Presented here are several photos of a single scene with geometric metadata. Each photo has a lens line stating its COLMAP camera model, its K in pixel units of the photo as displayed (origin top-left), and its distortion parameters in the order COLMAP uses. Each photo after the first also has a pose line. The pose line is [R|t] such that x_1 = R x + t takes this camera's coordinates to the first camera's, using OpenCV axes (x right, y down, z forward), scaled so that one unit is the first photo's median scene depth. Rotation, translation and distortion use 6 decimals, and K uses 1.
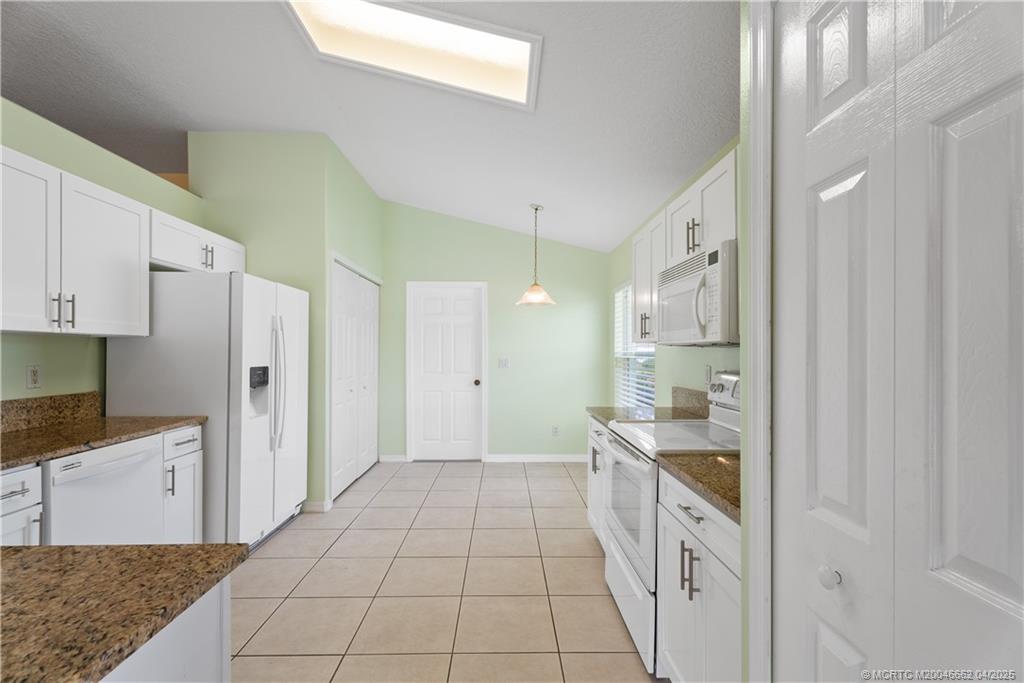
lens RADIAL K [[457.7, 0, 514.5], [0, 457.7, 342.5], [0, 0, 1]] dist [0.001558, -0.002076]
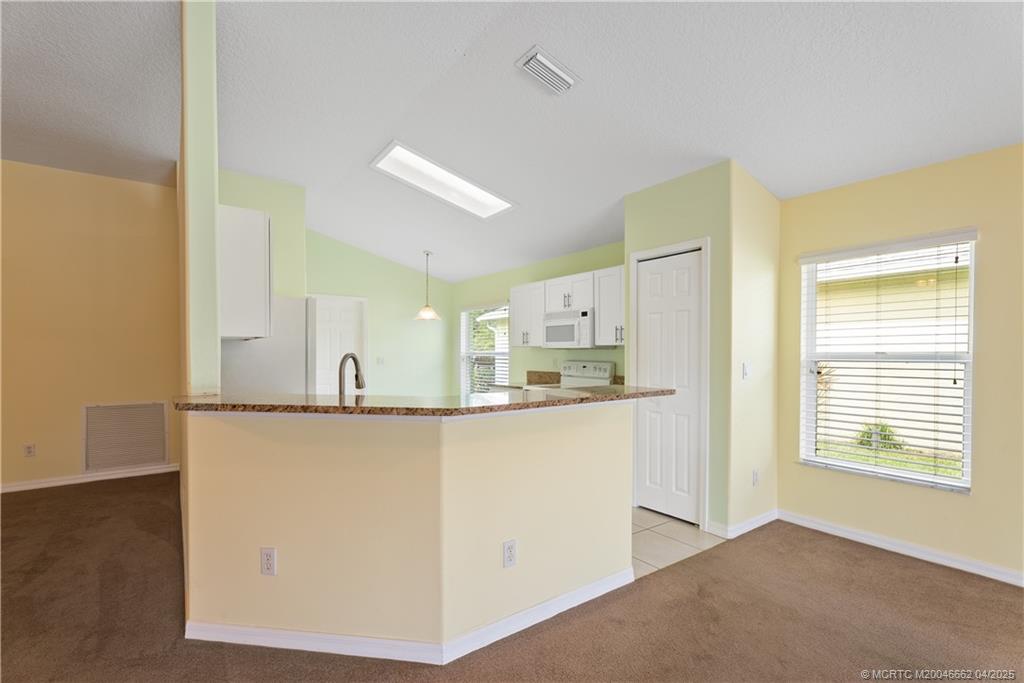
lens RADIAL K [[457.7, 0, 509.1], [0, 457.7, 347.1], [0, 0, 1]] dist [0.001558, -0.002076]
pose [[0.828866, -0.007178, 0.559401, -0.556384], [-0.001108, 0.999895, 0.014472, -0.016968], [-0.559446, -0.012615, 0.828771, -0.358017]]
